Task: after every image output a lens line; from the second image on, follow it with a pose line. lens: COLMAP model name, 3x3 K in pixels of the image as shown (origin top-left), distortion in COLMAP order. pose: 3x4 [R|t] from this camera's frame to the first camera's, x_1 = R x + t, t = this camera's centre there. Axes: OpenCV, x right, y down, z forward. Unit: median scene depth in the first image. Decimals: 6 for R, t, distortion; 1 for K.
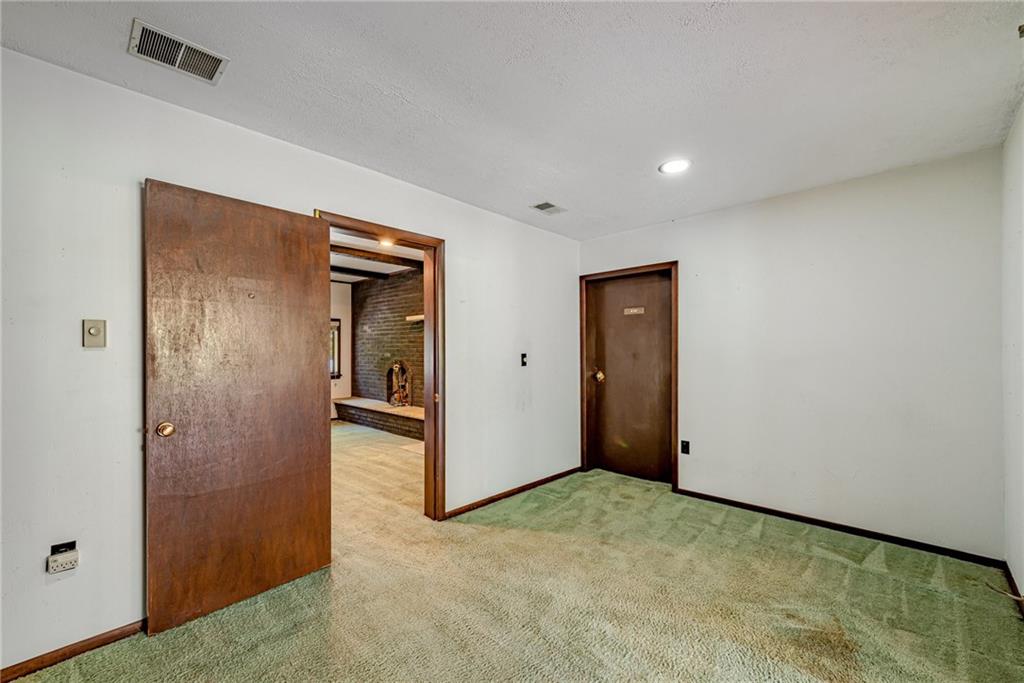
lens RADIAL K [[413.5, 0, 509.8], [0, 413.5, 349.6], [0, 0, 1]] dist [0.010699, -0.001295]
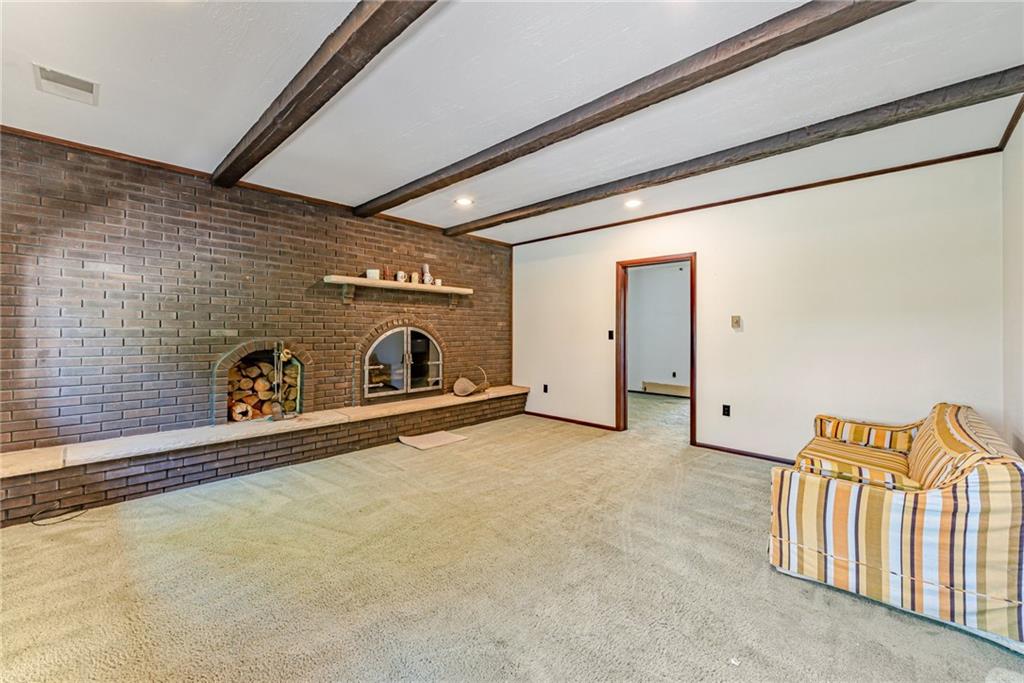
lens RADIAL K [[413.5, 0, 504.1], [0, 413.5, 326.3], [0, 0, 1]] dist [0.010699, -0.001295]
pose [[0.006234, 0.010668, 0.999924, -0.805673], [-0.013165, 0.999857, -0.010585, 0.005031], [-0.999894, -0.013098, 0.006373, 0.636734]]
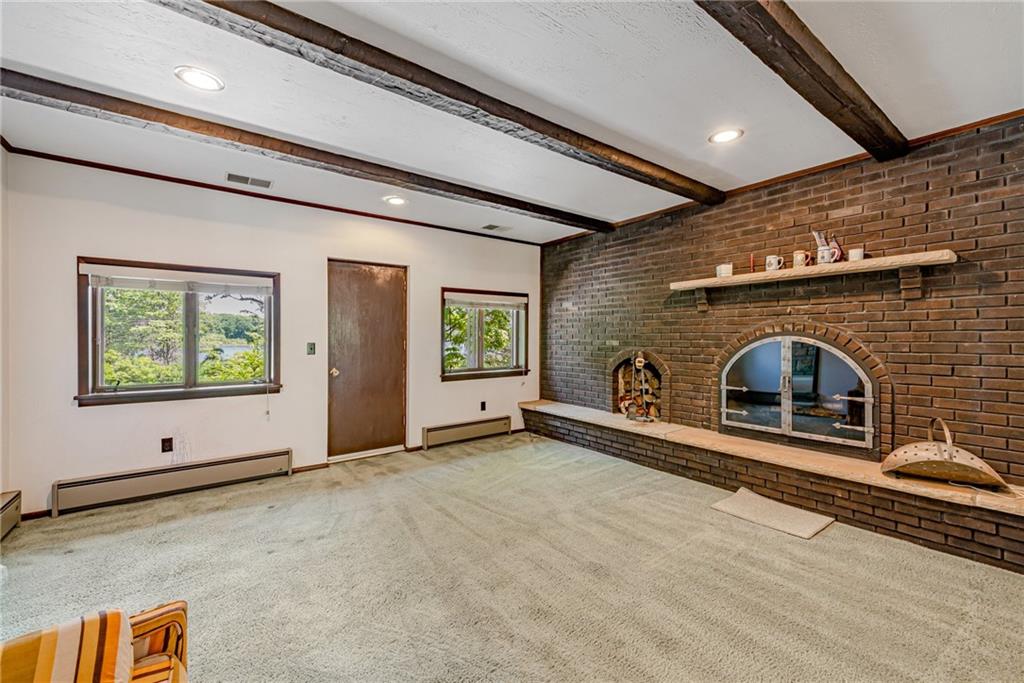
lens RADIAL K [[413.5, 0, 521.1], [0, 413.5, 338.5], [0, 0, 1]] dist [0.010699, -0.001295]
pose [[0.987501, 0.002685, -0.157591, -0.332694], [-0.001963, 0.999987, 0.004739, 0.002175], [0.157602, -0.004370, 0.987493, 0.300383]]
